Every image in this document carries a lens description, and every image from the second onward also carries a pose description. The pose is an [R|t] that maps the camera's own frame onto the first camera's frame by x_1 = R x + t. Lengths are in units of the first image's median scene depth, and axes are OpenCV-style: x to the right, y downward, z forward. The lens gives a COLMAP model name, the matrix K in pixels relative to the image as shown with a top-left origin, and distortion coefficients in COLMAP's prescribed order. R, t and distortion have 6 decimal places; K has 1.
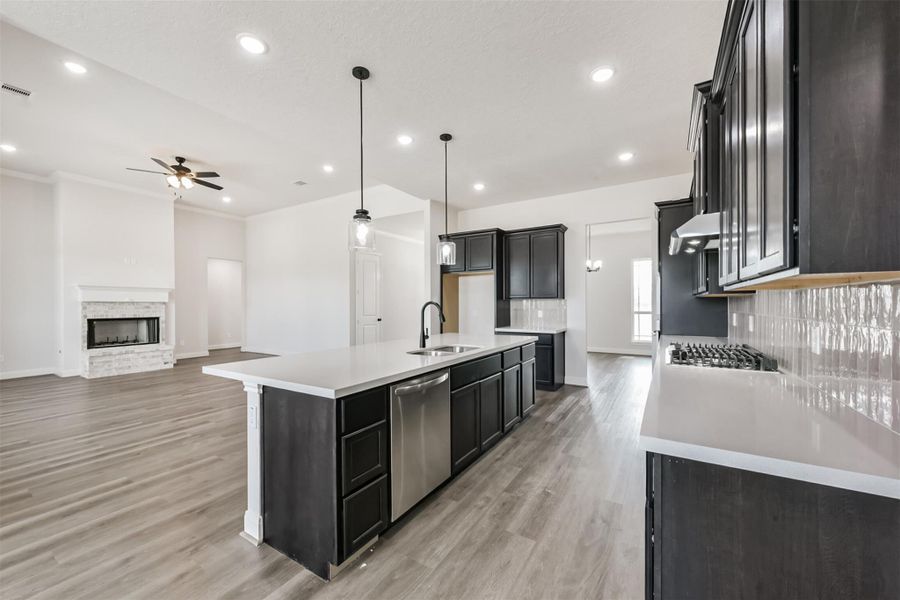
lens RADIAL K [[350.2, 0, 449.9], [0, 350.2, 303.8], [0, 0, 1]] dist [0.001149, -0.001491]
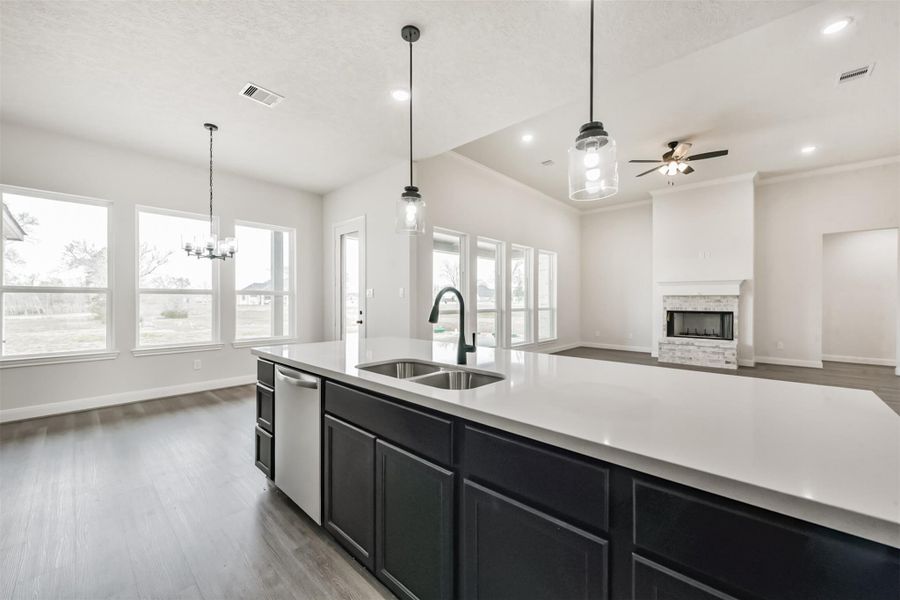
lens RADIAL K [[350.2, 0, 448.4], [0, 350.2, 300.1], [0, 0, 1]] dist [0.001149, -0.001491]
pose [[-0.194347, 0.002642, -0.980929, 0.394454], [-0.001055, 0.999995, 0.002903, 0.009974], [0.980932, 0.001599, -0.194343, 0.831985]]
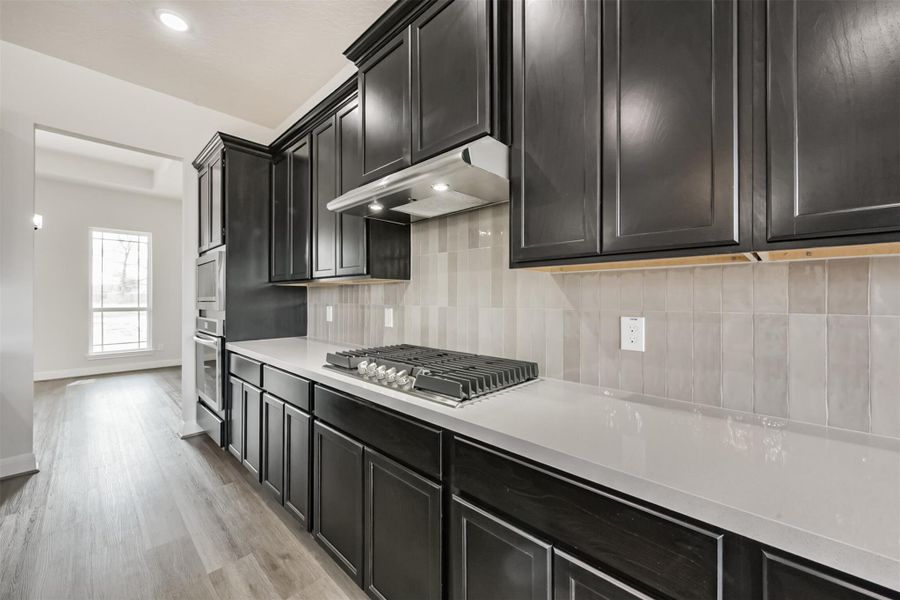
lens RADIAL K [[350.2, 0, 453.0], [0, 350.2, 294.0], [0, 0, 1]] dist [0.001149, -0.001491]
pose [[0.207349, 0.006933, 0.978242, 0.069842], [0.001661, 0.999971, -0.007439, 0.003218], [-0.978266, 0.003168, 0.207332, 0.488747]]
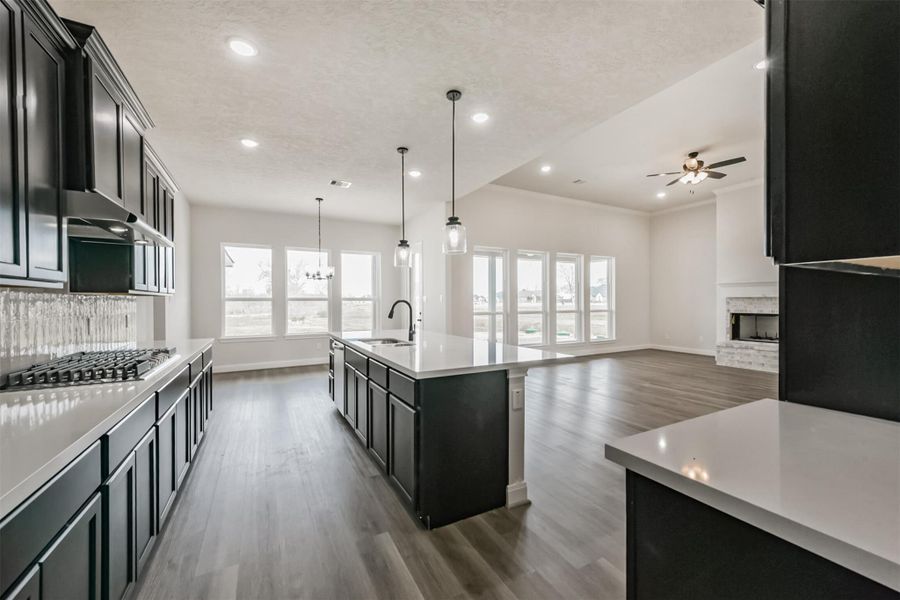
lens RADIAL K [[350.2, 0, 445.8], [0, 350.2, 301.3], [0, 0, 1]] dist [0.001149, -0.001491]
pose [[-0.507415, 0.004840, -0.861688, 0.632154], [0.005920, 0.999980, 0.002131, -0.002634], [0.861681, -0.004019, -0.507434, 1.265307]]
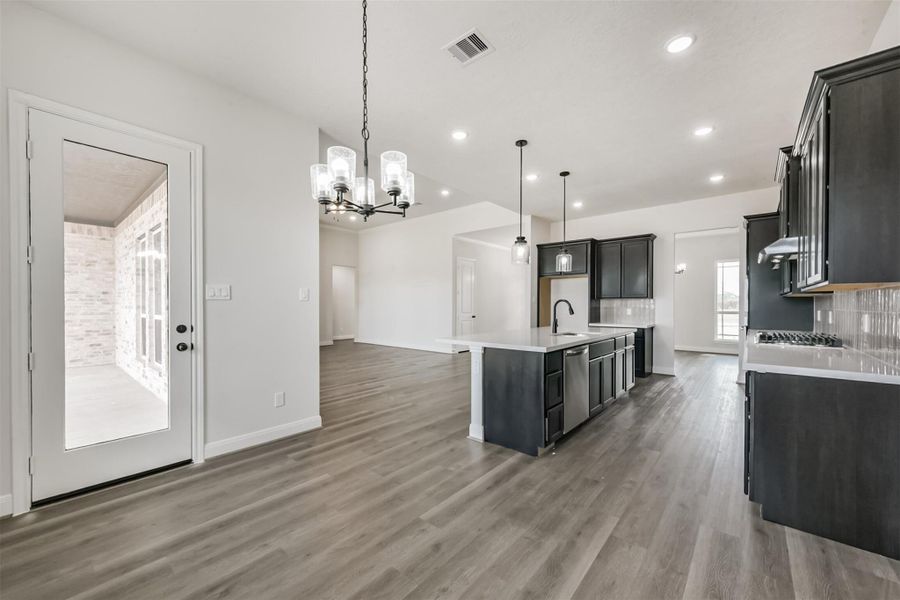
lens RADIAL K [[350.2, 0, 445.9], [0, 350.2, 306.0], [0, 0, 1]] dist [0.001149, -0.001491]
pose [[0.986537, 0.004942, -0.163466, -0.213334], [-0.004242, 0.999980, 0.004631, 0.010888], [0.163485, -0.003875, 0.986538, -0.332875]]
